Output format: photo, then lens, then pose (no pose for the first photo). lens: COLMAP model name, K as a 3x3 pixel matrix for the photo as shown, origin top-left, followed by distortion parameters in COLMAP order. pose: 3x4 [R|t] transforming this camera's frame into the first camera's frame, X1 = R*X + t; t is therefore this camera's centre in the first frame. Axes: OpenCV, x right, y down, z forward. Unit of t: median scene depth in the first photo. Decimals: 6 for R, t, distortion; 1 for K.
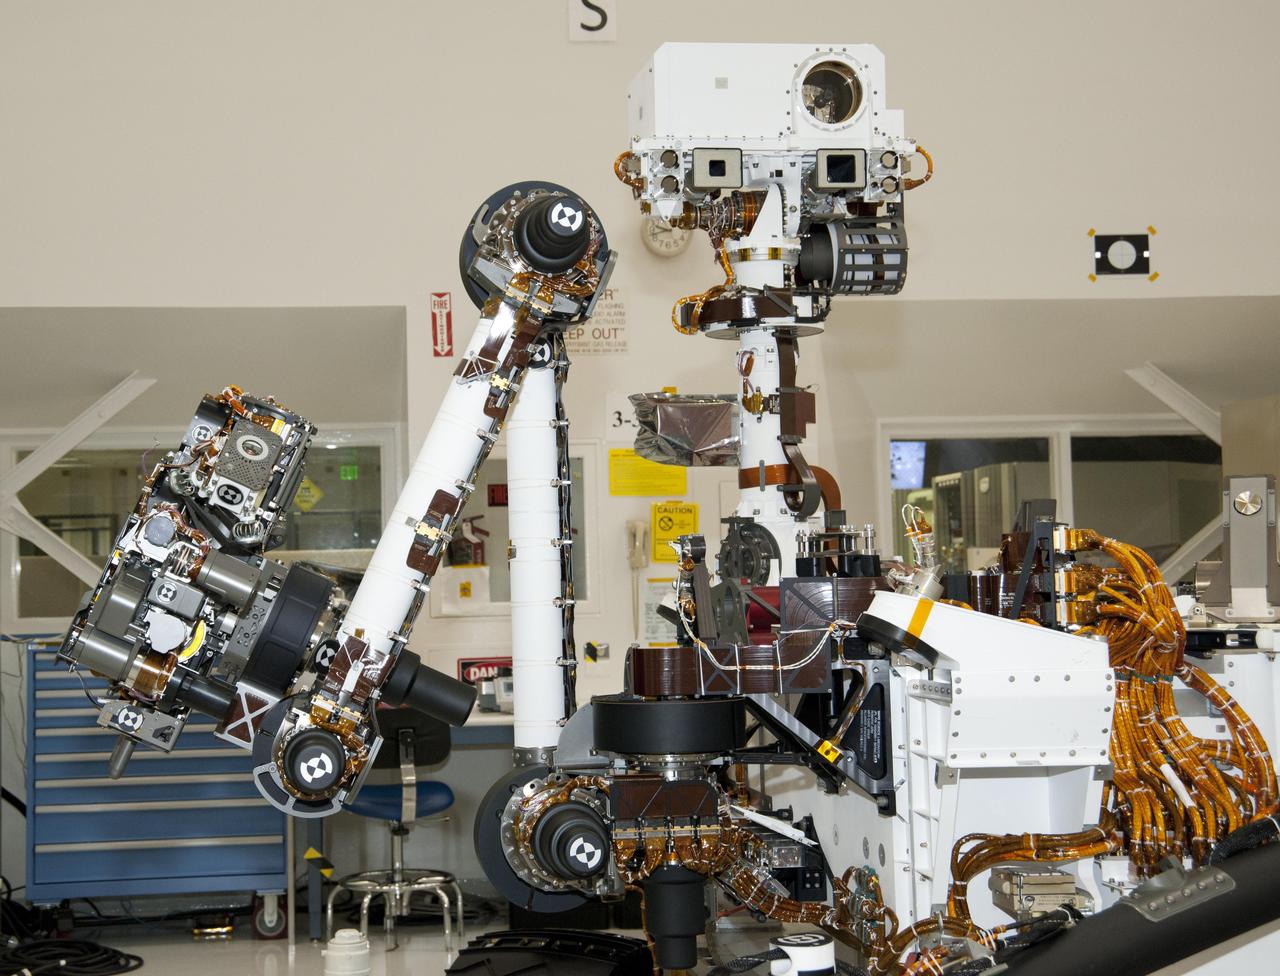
lens RADIAL K [[2055.5, 0, 524.0], [0, 2055.5, 455.5], [0, 0, 1]] dist [0.115105, 0.251722]
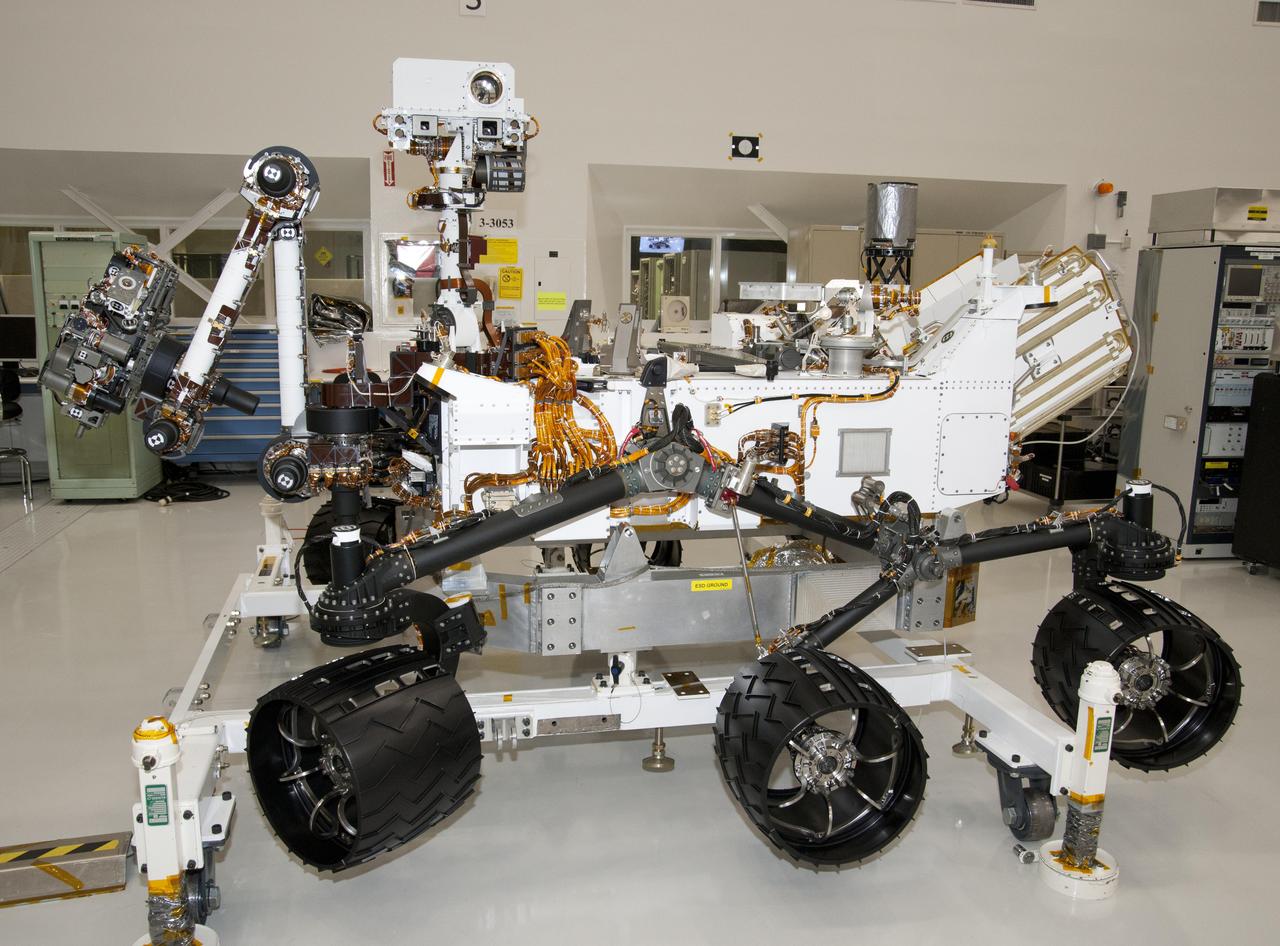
lens RADIAL K [[1082.7, 0, 621.2], [0, 1082.7, 477.2], [0, 0, 1]] dist [-0.125381, 0.143270]
pose [[0.994734, 0.016766, 0.101113, 0.178989], [-0.039970, 0.971879, 0.232064, -0.056495], [-0.094379, -0.234883, 0.967431, -0.072373]]
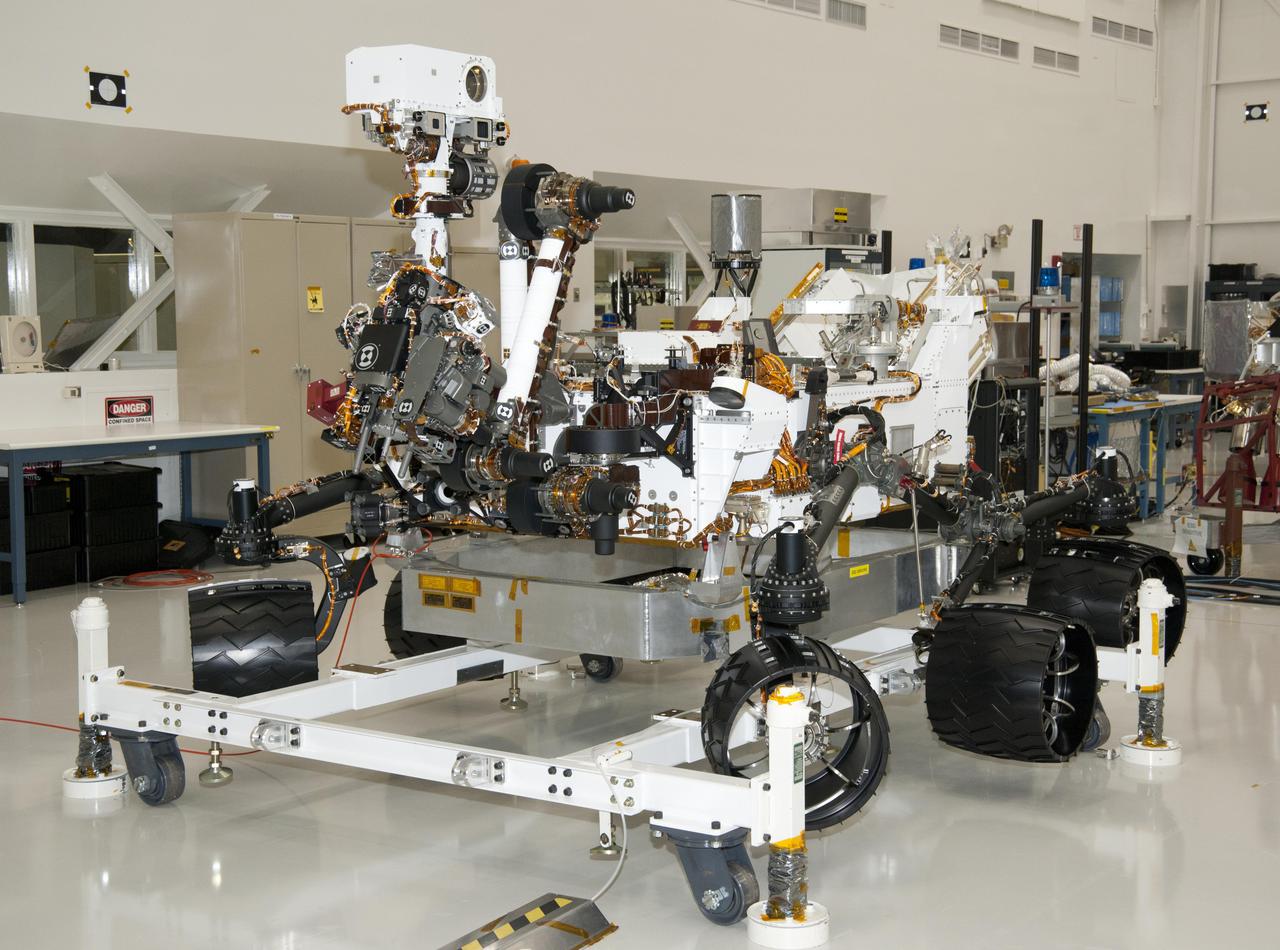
lens RADIAL K [[1887.1, 0, 640.0], [0, 1887.1, 475.0], [0, 0, 1]] dist [0.278437, 0.007767]
pose [[0.668510, -0.047037, 0.742215, -0.974456], [-0.059123, 0.991478, 0.116085, -0.042661], [-0.741350, -0.121486, 0.660032, -0.211621]]
